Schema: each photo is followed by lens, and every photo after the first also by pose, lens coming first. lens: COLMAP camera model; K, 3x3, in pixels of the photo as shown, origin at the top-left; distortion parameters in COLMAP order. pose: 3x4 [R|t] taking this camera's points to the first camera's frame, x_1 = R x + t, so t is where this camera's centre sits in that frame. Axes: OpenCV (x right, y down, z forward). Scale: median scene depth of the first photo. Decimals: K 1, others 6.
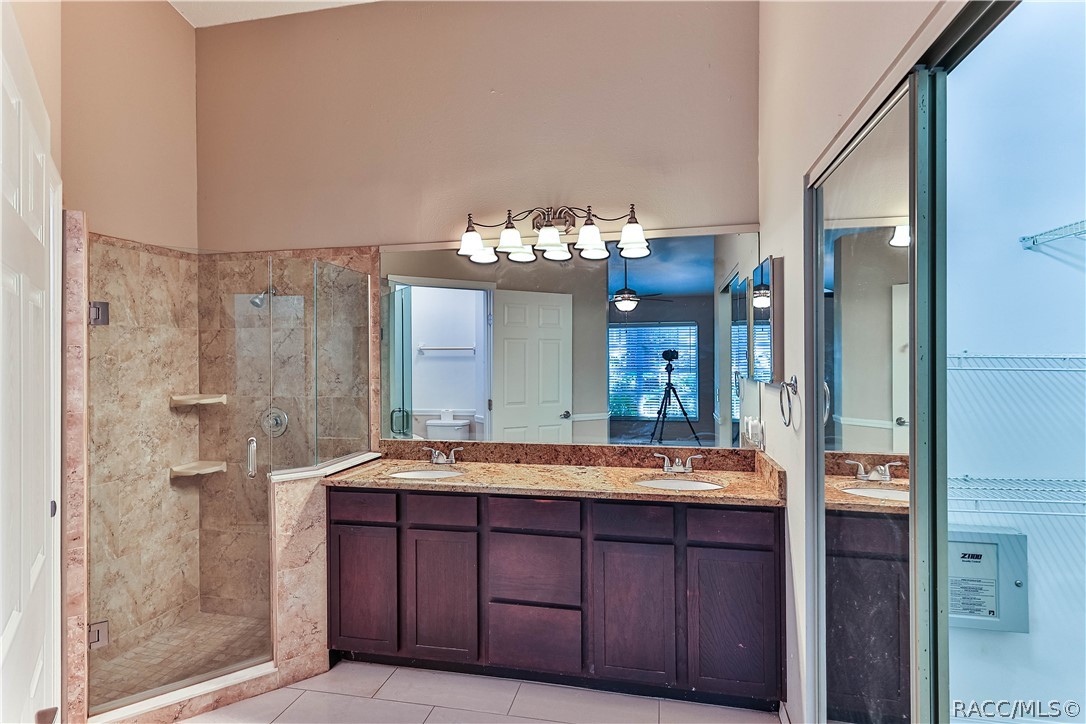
lens RADIAL K [[568.2, 0, 540.6], [0, 568.2, 355.5], [0, 0, 1]] dist [0.009949, 0.000268]
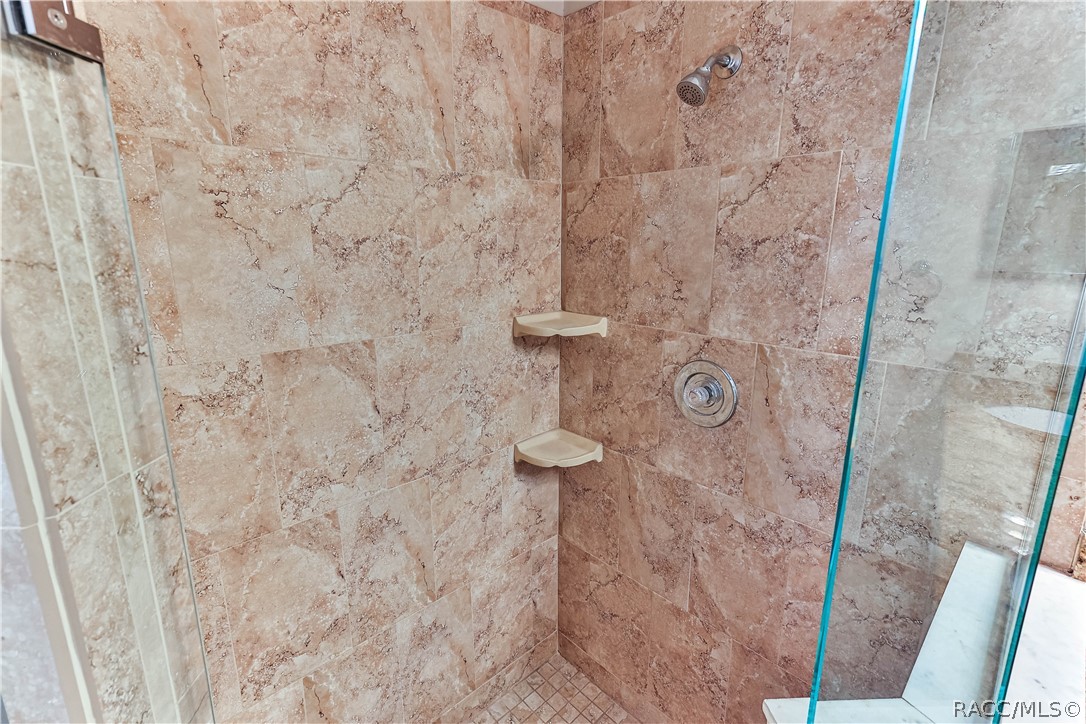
lens RADIAL K [[502.0, 0, 545.0], [0, 502.0, 358.6], [0, 0, 1]] dist [0.010707, -0.000826]
pose [[0.831712, 0.134919, -0.538565, -0.368654], [-0.007970, 0.972826, 0.231400, 0.002461], [0.555151, -0.188166, 0.810186, 0.630720]]
